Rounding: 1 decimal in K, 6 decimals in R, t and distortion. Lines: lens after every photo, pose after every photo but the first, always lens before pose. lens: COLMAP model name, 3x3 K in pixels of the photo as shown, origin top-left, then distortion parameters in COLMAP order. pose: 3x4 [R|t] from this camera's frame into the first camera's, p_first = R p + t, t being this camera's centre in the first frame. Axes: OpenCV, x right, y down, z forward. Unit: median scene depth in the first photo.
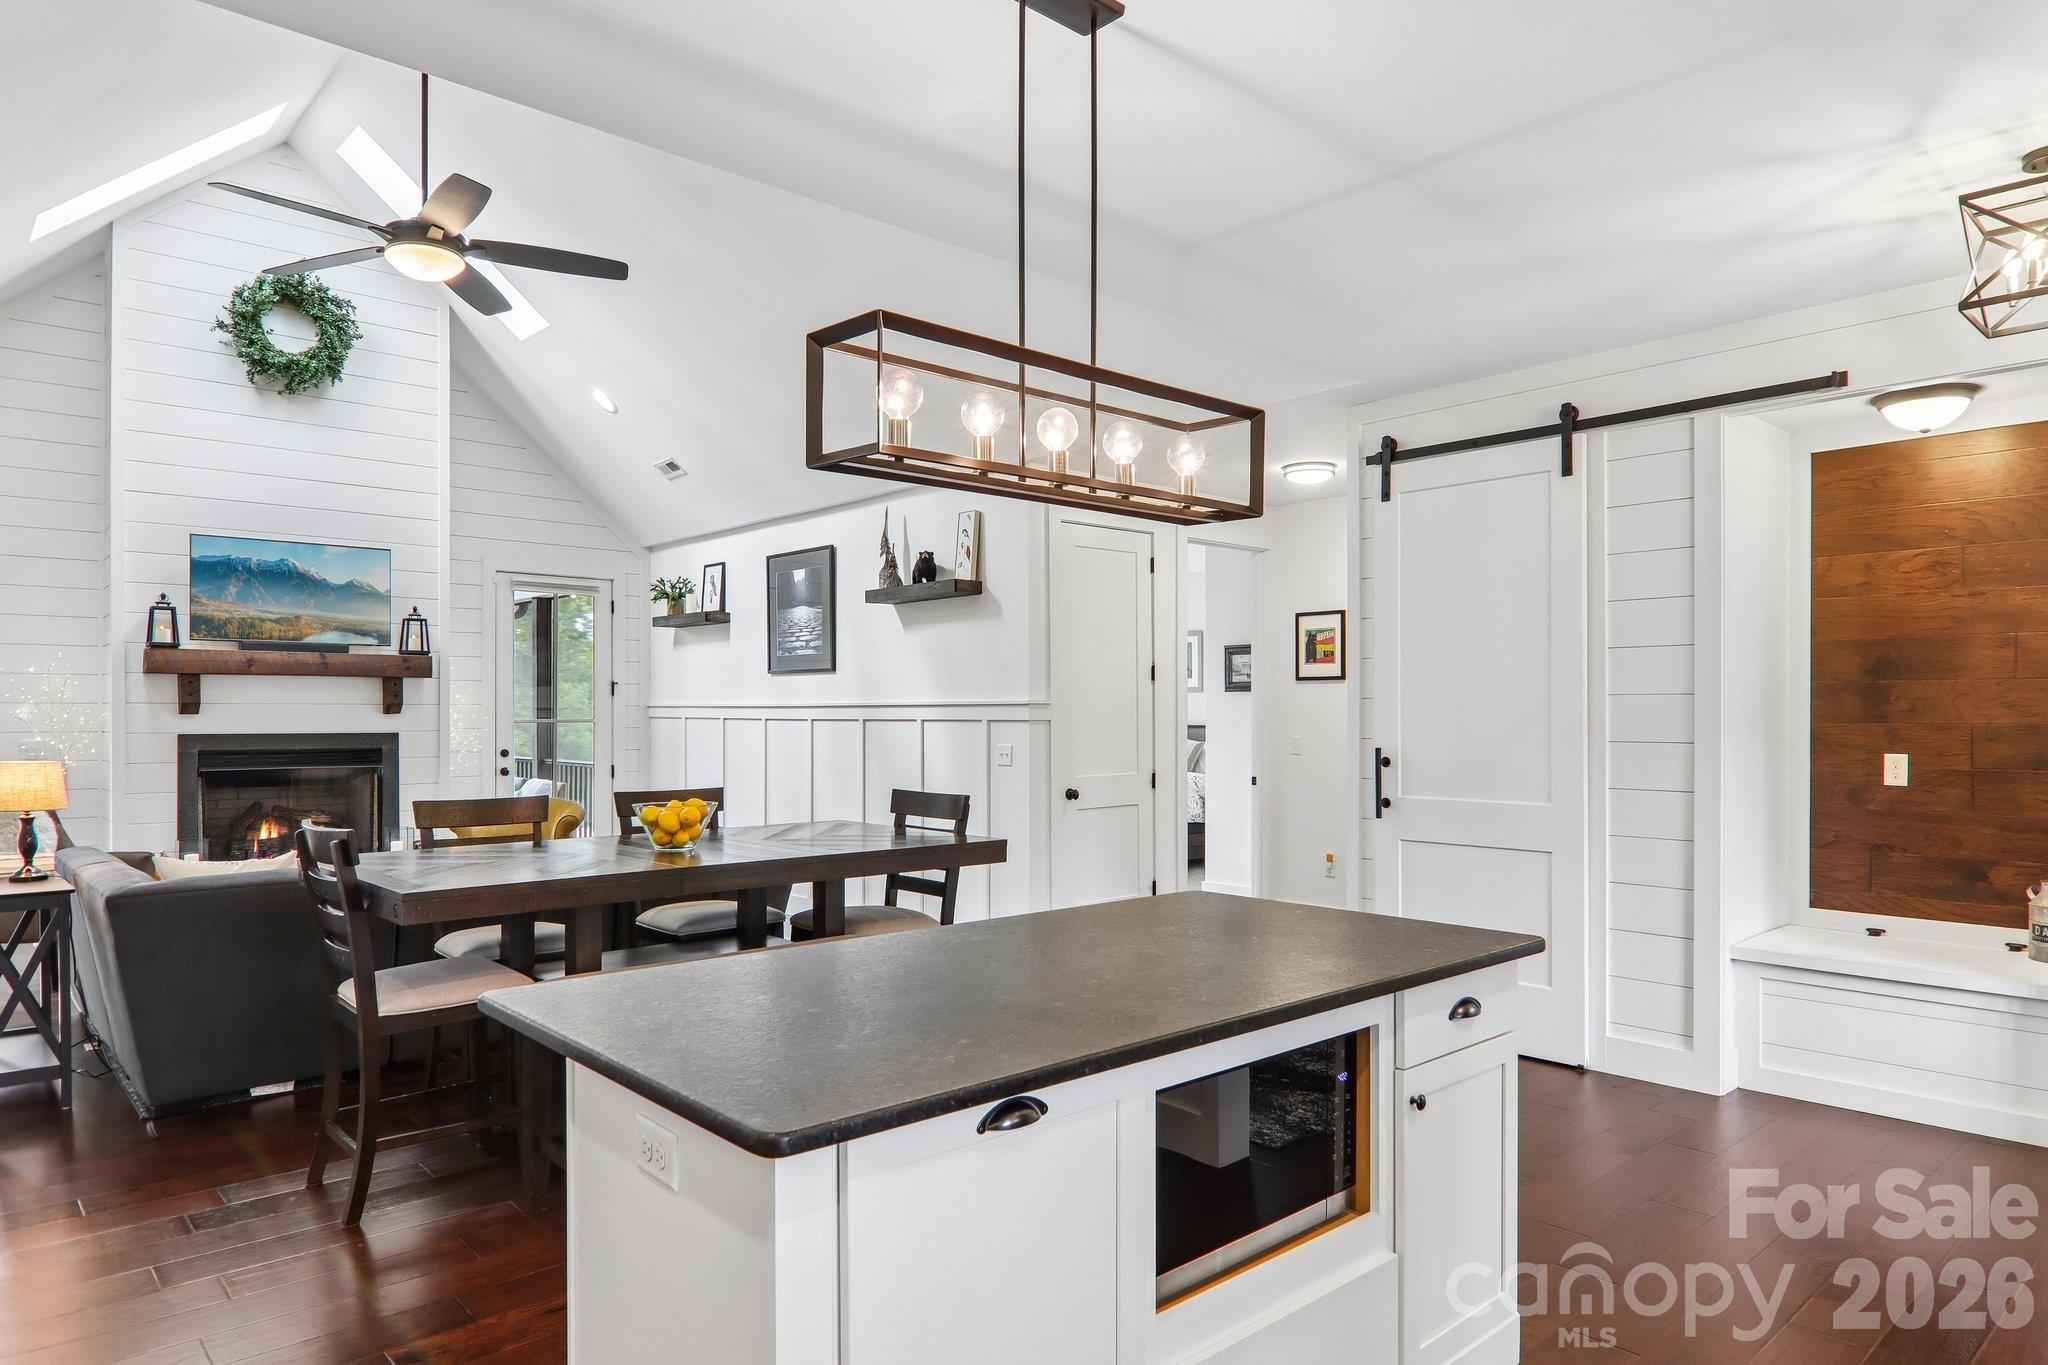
lens RADIAL K [[1239.8, 0, 1027.1], [0, 1239.8, 721.7], [0, 0, 1]] dist [-0.005071, -0.013751]
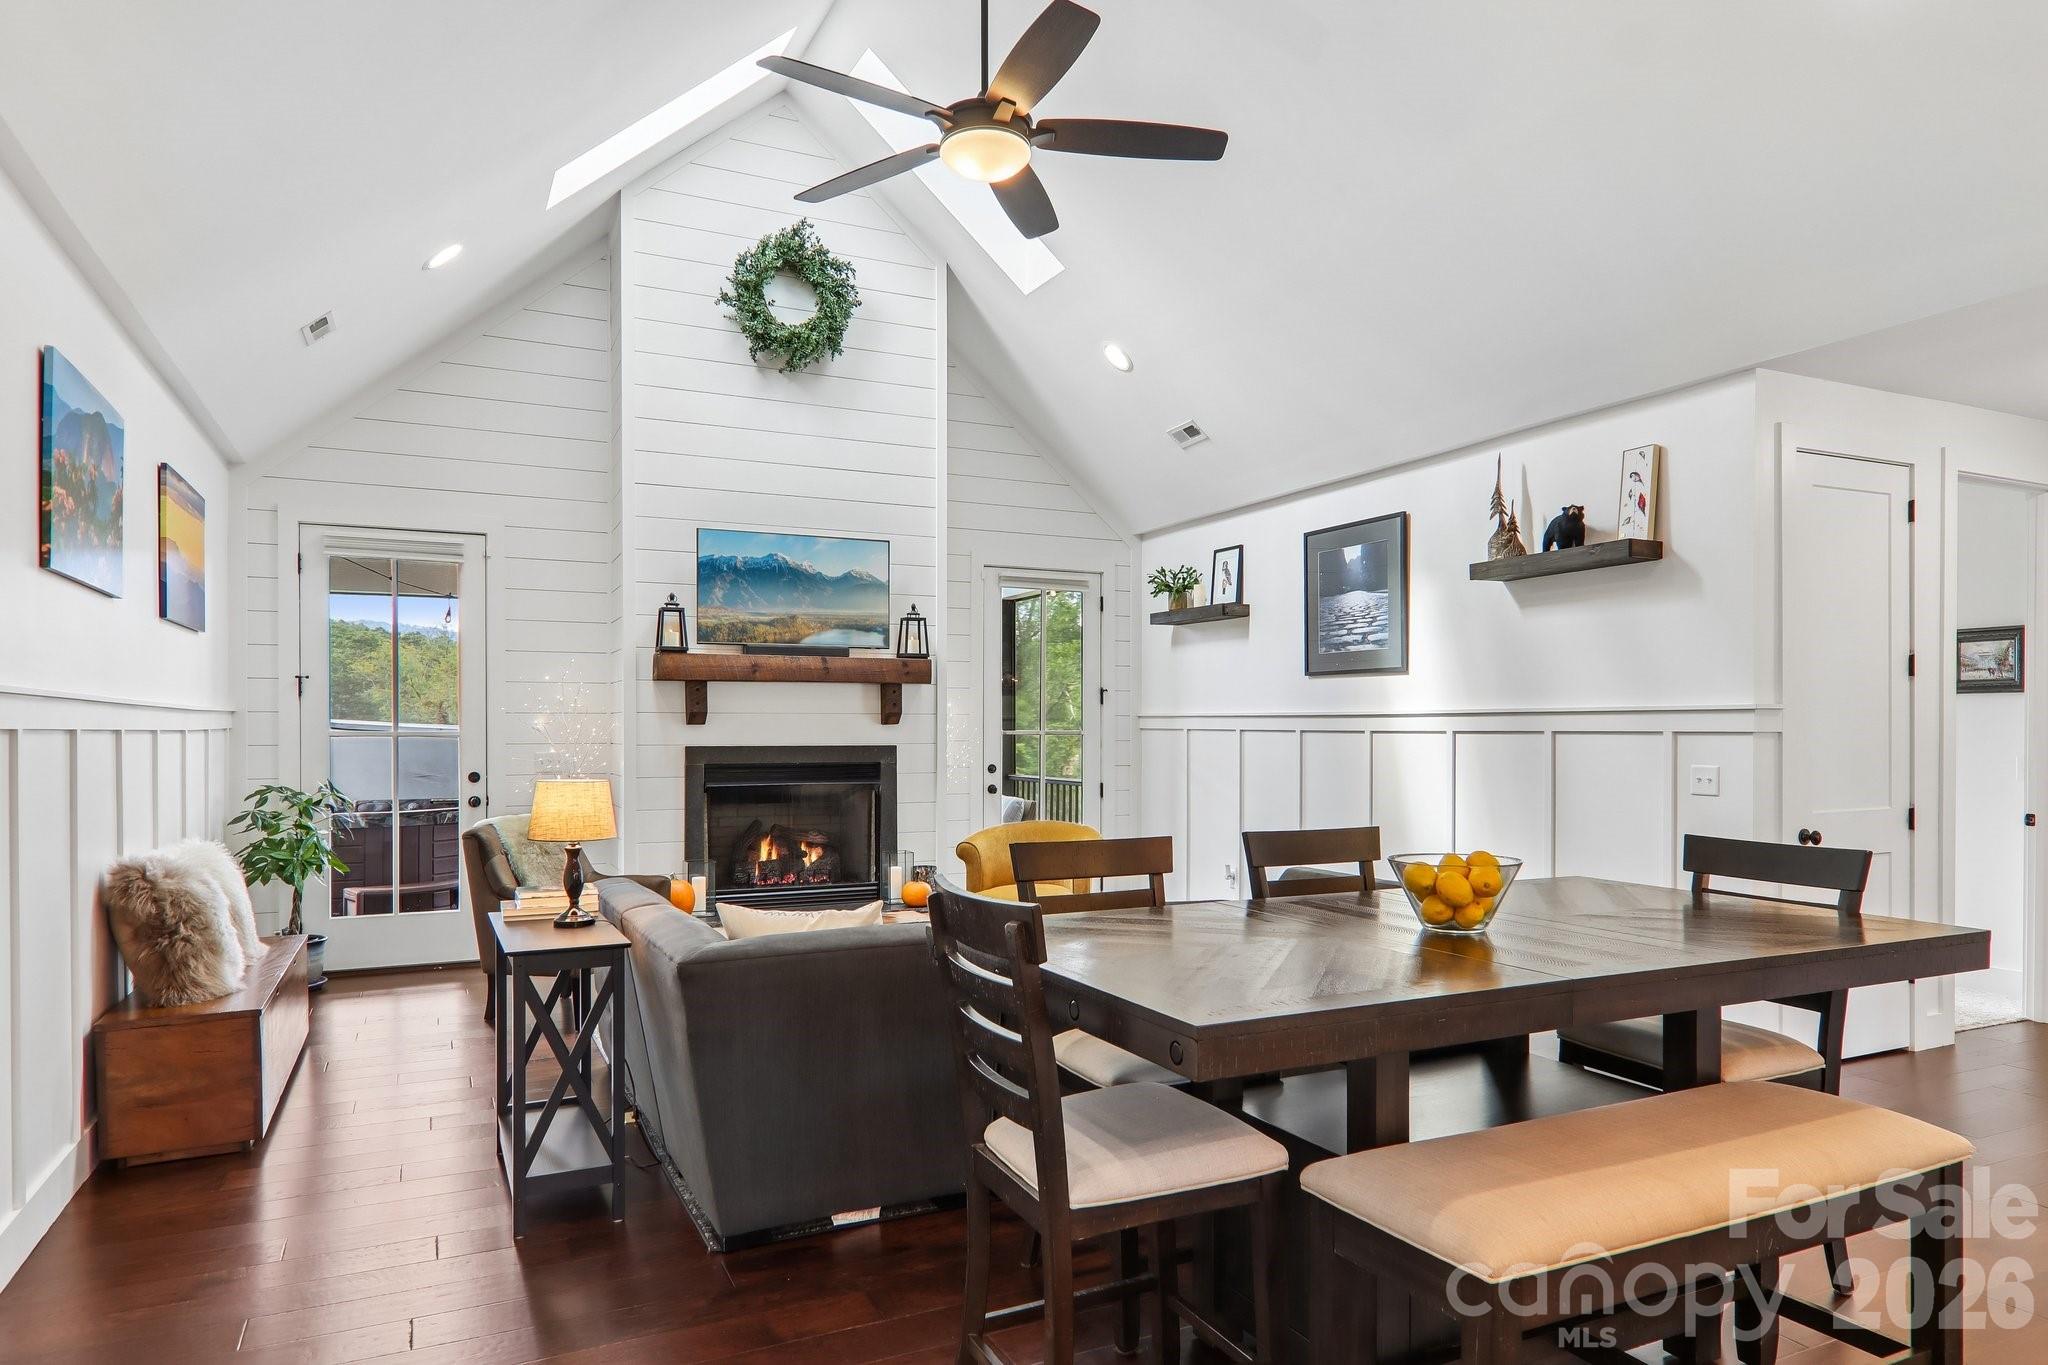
lens RADIAL K [[1251.0, 0, 1022.6], [0, 1251.0, 742.0], [0, 0, 1]] dist [0.007870, 0.000395]
pose [[0.956714, 0.003471, -0.291011, -0.169005], [-0.001873, 0.999982, 0.005769, 0.001062], [0.291025, -0.004974, 0.956702, 0.171345]]
